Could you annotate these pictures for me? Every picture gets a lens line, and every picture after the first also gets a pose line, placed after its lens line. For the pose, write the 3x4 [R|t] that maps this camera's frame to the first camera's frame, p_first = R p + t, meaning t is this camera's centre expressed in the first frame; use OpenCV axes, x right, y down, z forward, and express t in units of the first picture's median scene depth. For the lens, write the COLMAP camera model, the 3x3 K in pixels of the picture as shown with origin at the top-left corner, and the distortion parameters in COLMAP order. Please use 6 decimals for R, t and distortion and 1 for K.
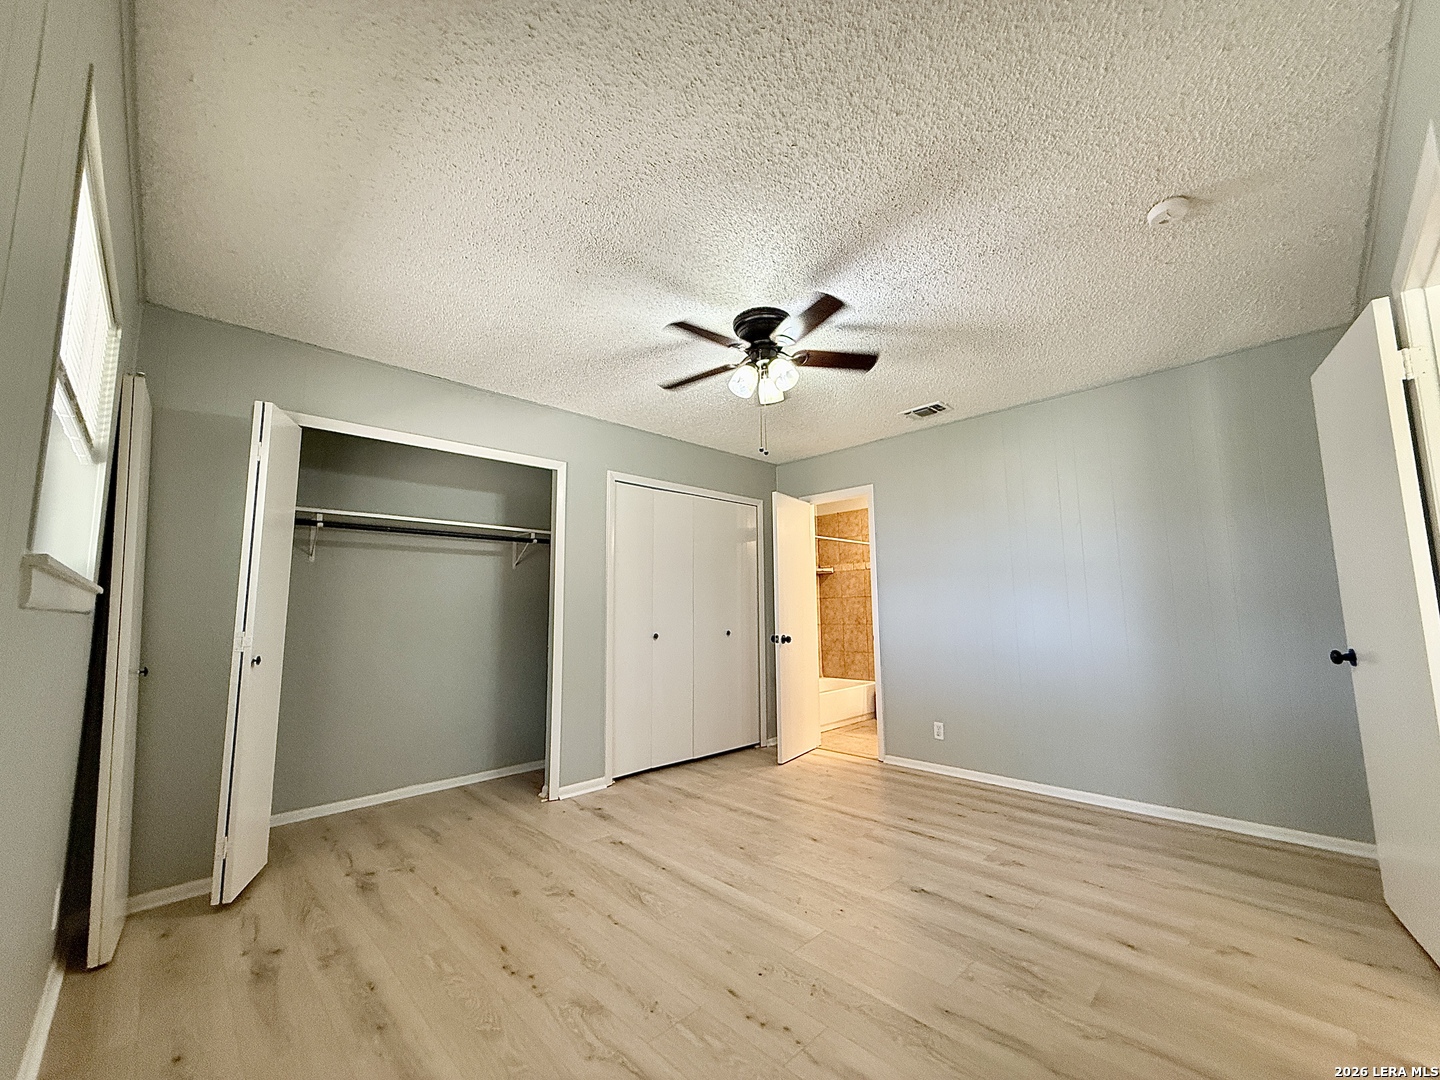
lens RADIAL K [[572.5, 0, 716.4], [0, 572.5, 540.3], [0, 0, 1]] dist [-0.000286, 0.000079]
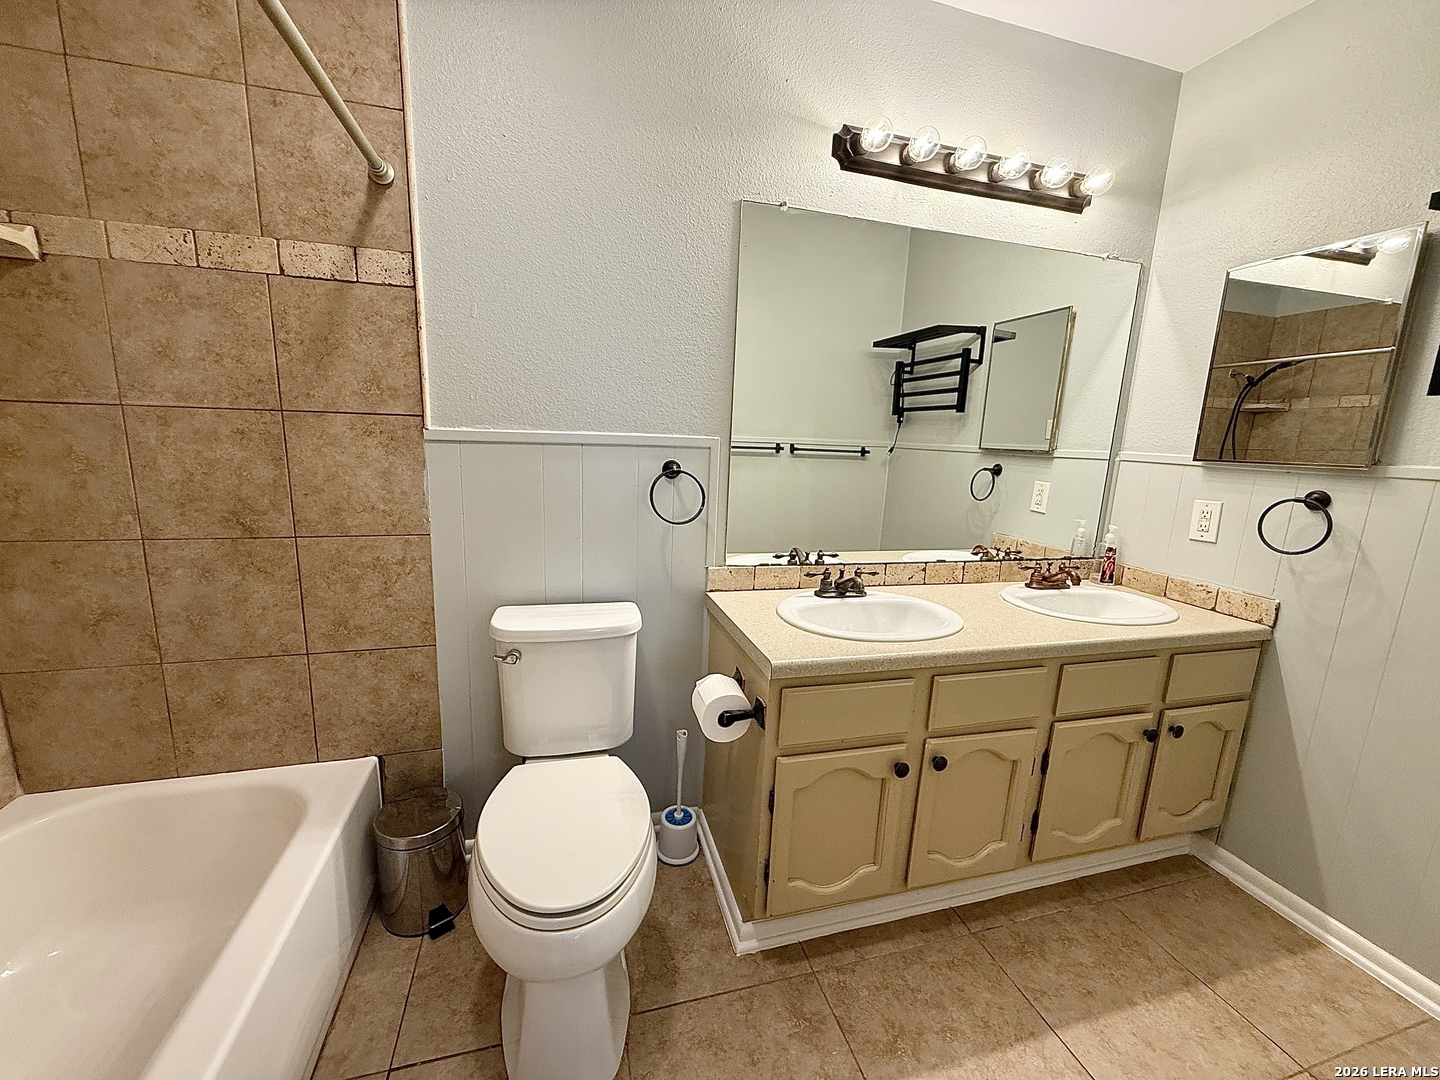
lens RADIAL K [[572.5, 0, 716.4], [0, 572.5, 540.3], [0, 0, 1]] dist [-0.000286, 0.000079]
pose [[0.478521, -0.129687, 0.868446, 0.143032], [-0.153296, 0.961506, 0.228051, 0.069746], [-0.864591, -0.242257, 0.440220, 0.738707]]
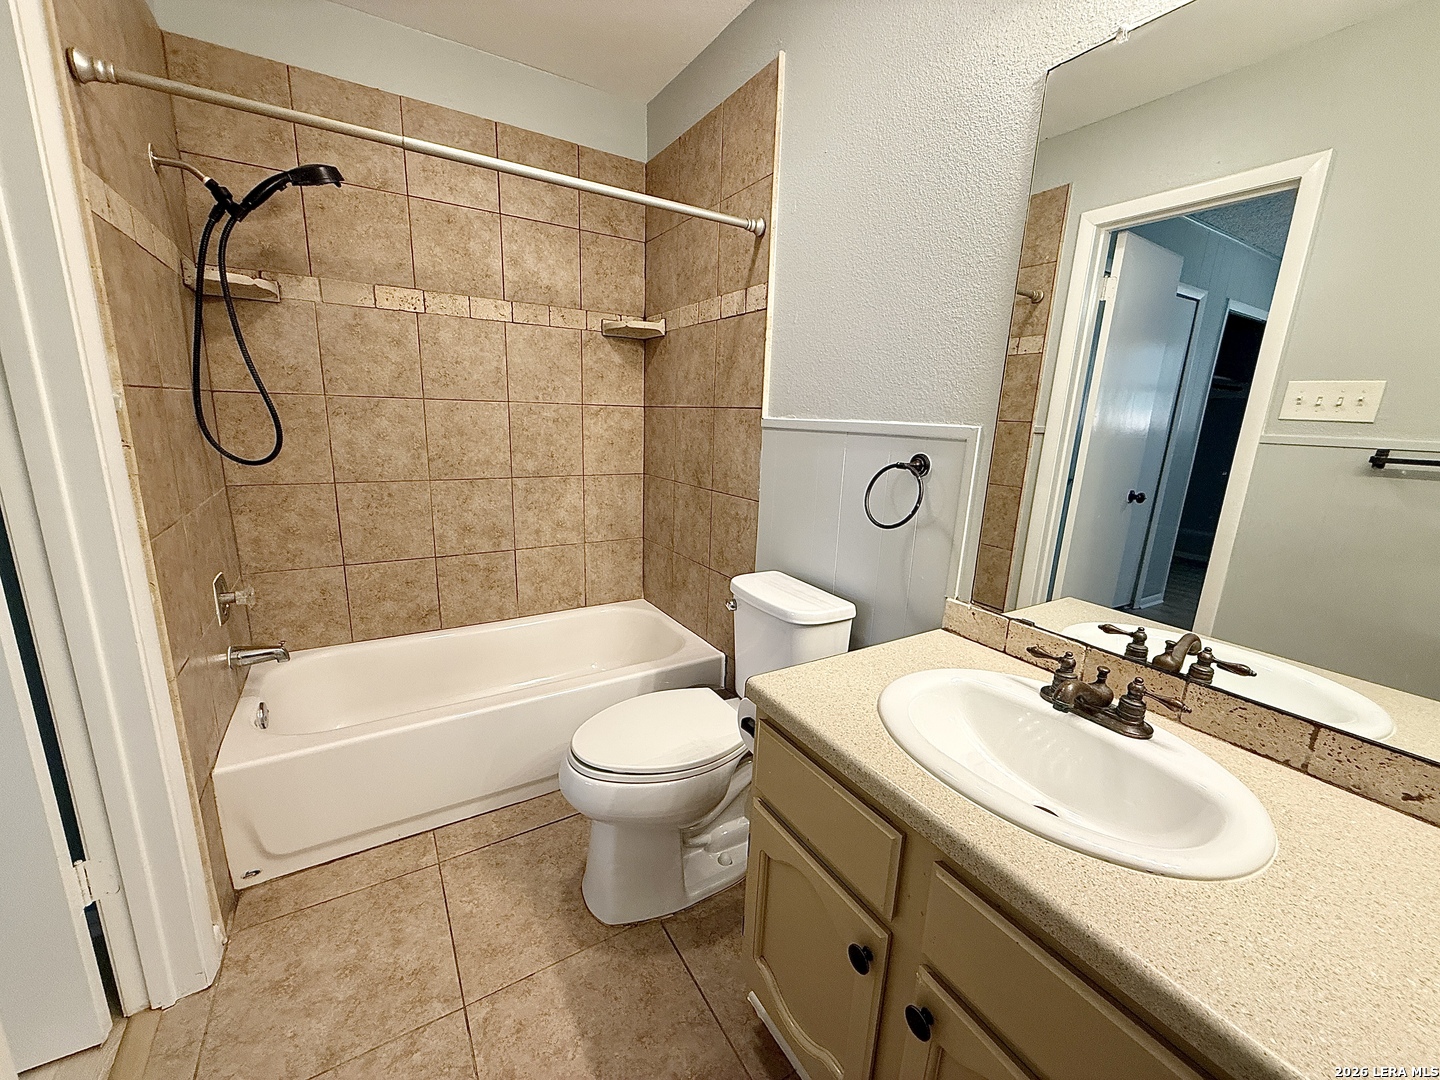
lens RADIAL K [[572.5, 0, 716.4], [0, 572.5, 540.3], [0, 0, 1]] dist [-0.000286, 0.000079]
pose [[0.973542, 0.096857, -0.206966, 0.329815], [-0.021650, 0.940748, 0.338415, 0.057310], [0.227480, -0.324981, 0.917954, 0.658484]]
